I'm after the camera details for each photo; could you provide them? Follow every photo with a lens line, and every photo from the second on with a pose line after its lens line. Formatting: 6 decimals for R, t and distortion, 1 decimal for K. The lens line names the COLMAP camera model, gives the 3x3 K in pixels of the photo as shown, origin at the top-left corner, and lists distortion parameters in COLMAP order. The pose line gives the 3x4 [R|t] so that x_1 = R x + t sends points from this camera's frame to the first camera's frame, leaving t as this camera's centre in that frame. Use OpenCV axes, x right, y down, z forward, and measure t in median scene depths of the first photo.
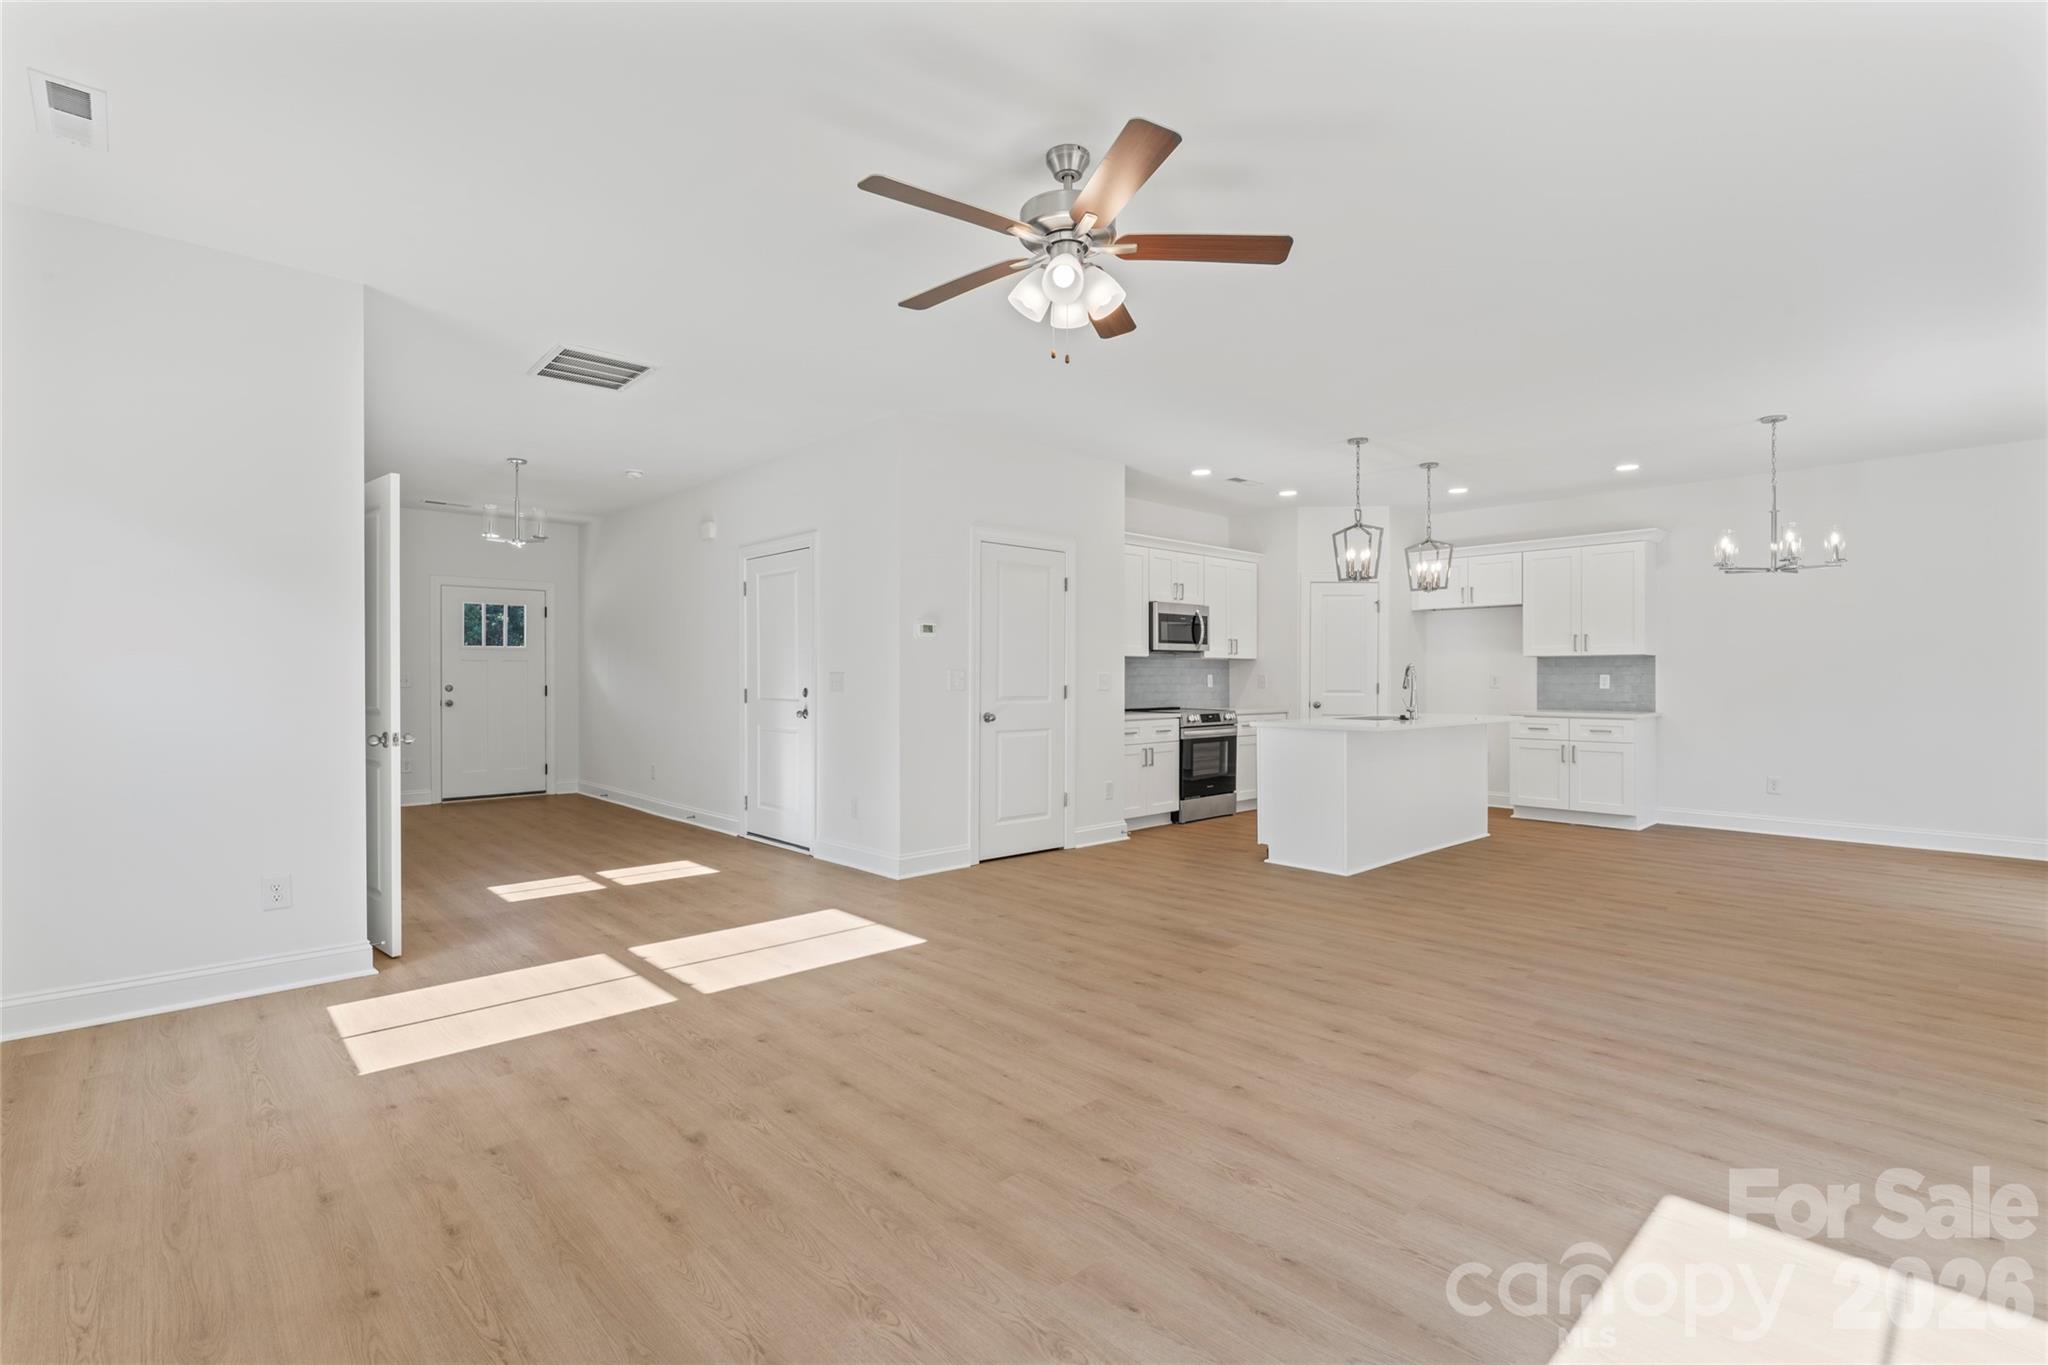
lens RADIAL K [[934.7, 0, 1020.3], [0, 934.7, 678.3], [0, 0, 1]] dist [-0.000139, 0.000080]
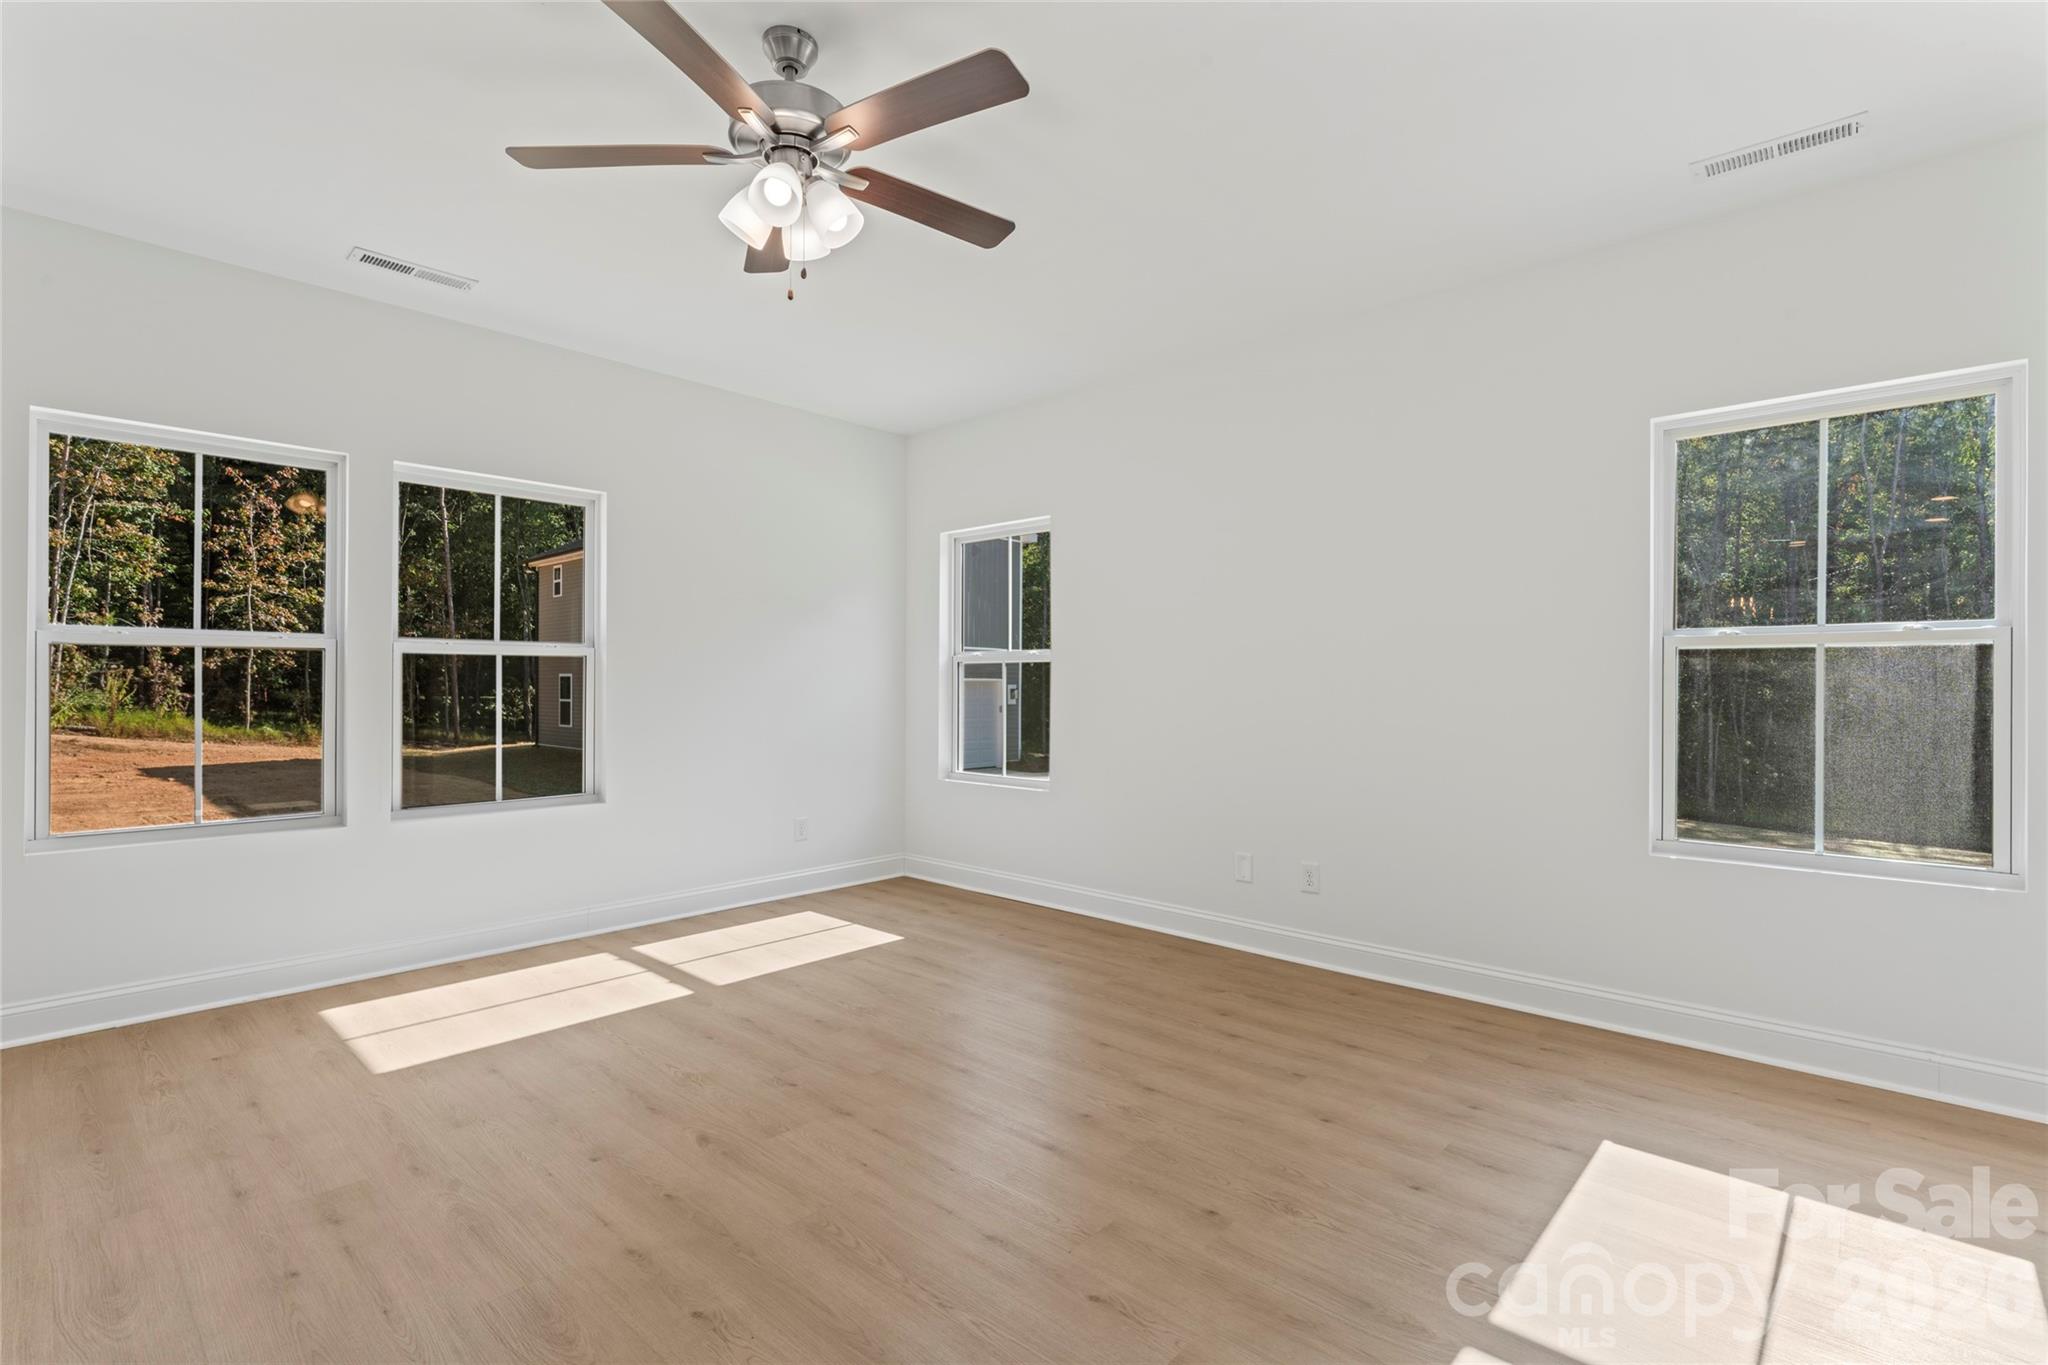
lens RADIAL K [[927.3, 0, 1017.4], [0, 927.3, 700.4], [0, 0, 1]] dist [0.001417, 0.000511]
pose [[-0.997291, -0.003350, -0.073487, -0.059688], [-0.004506, 0.999869, 0.015566, -0.000697], [0.073425, 0.015855, -0.997175, 1.216929]]
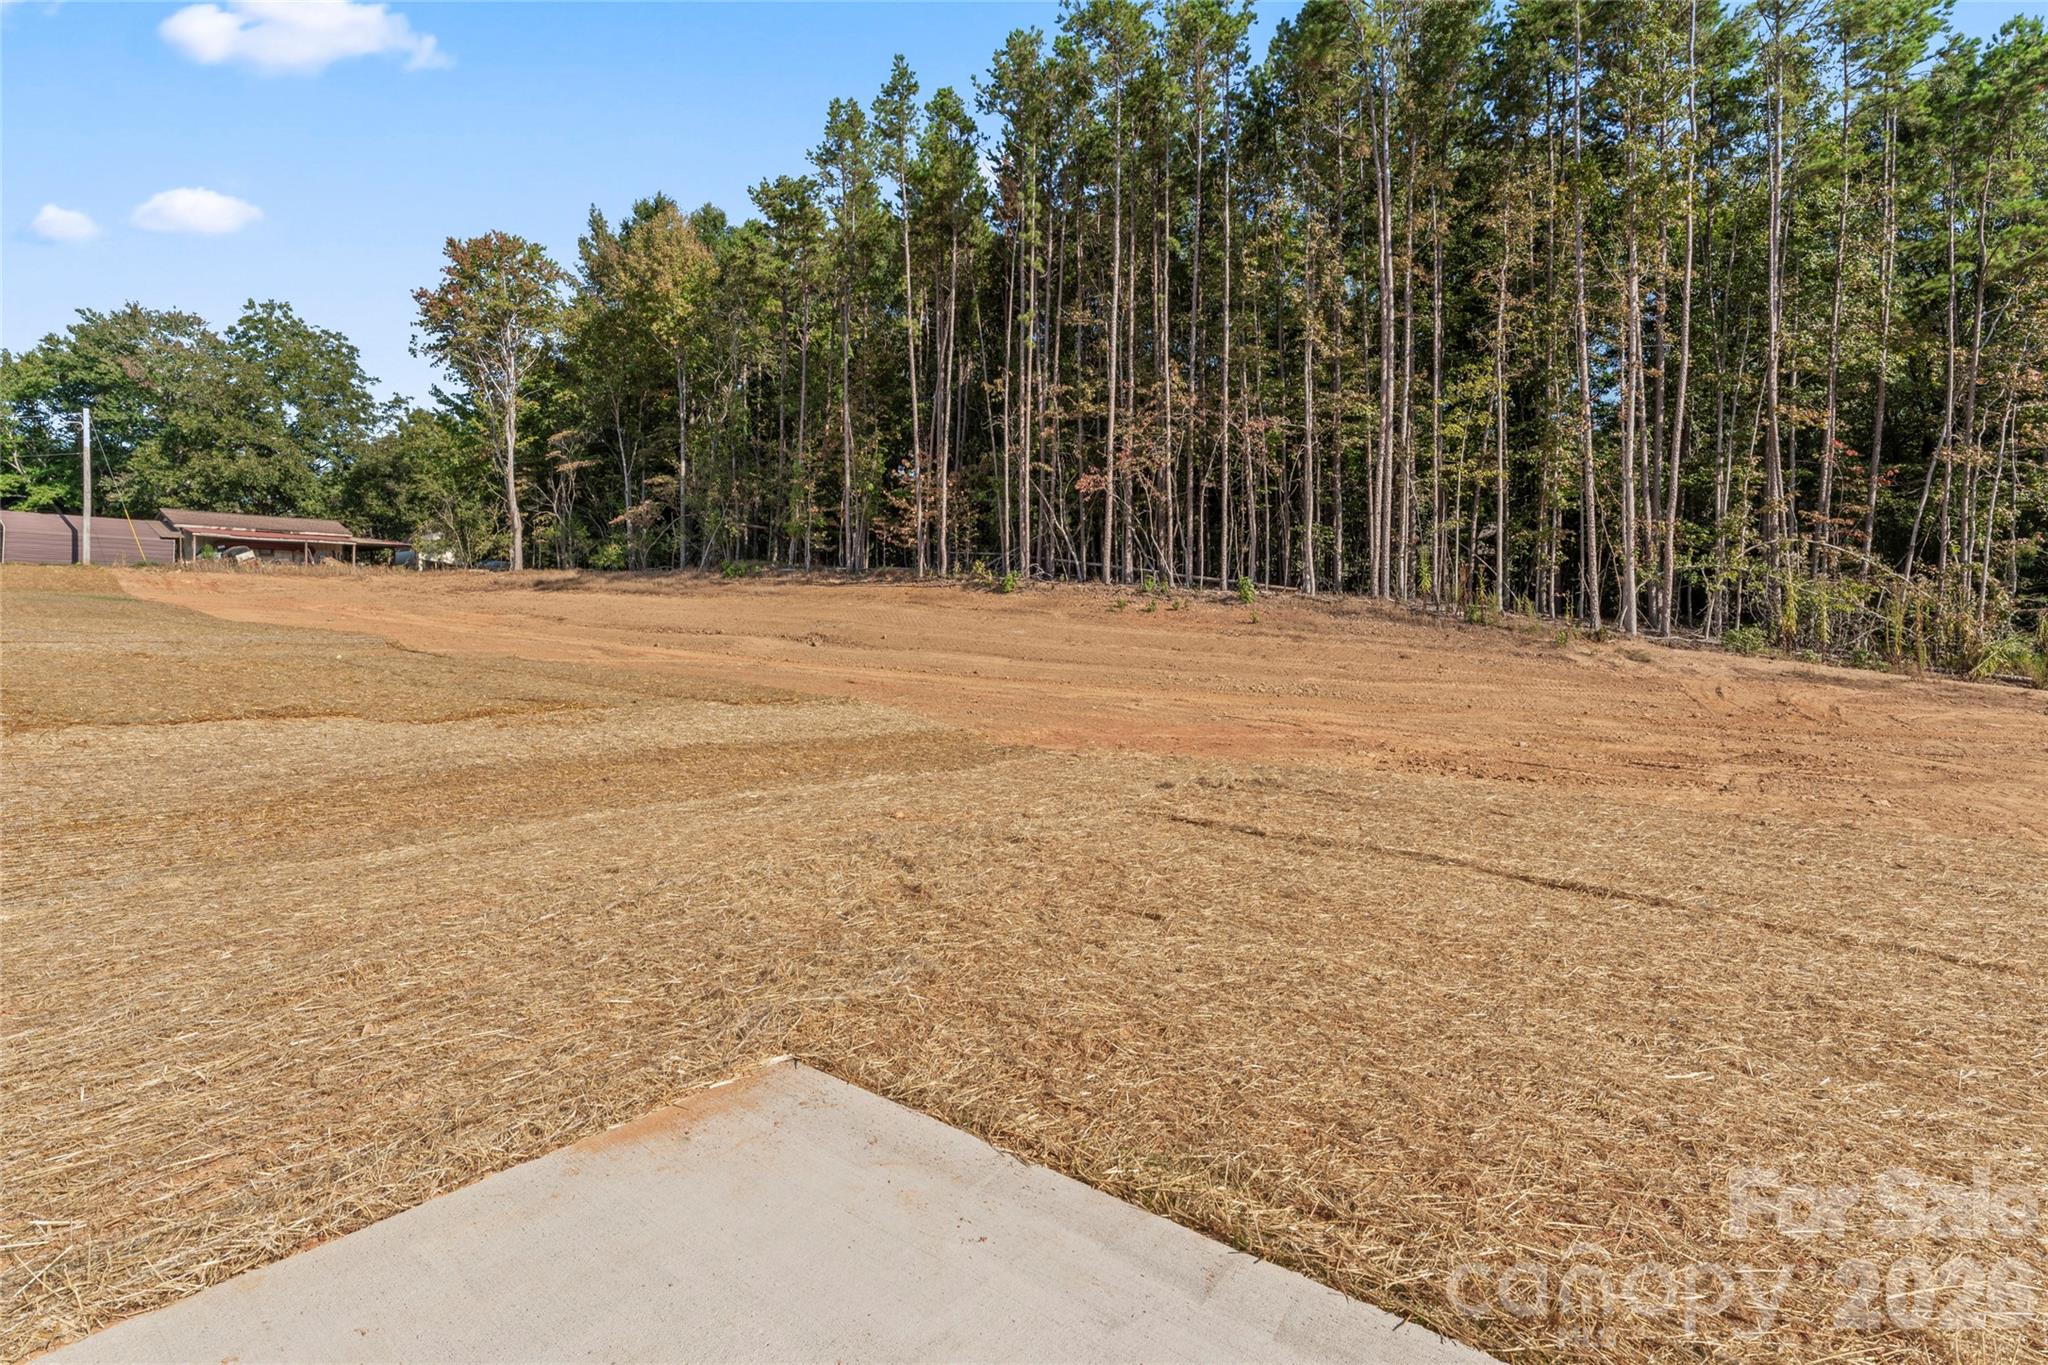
lens RADIAL K [[964.2, 0, 1022.9], [0, 964.2, 605.1], [0, 0, 1]] dist [-0.001913, -0.000064]
pose [[-0.159365, 0.019634, 0.987024, 1.359049], [-0.002168, 0.999793, -0.020238, 0.026393], [-0.987217, -0.005365, -0.159289, 0.809447]]
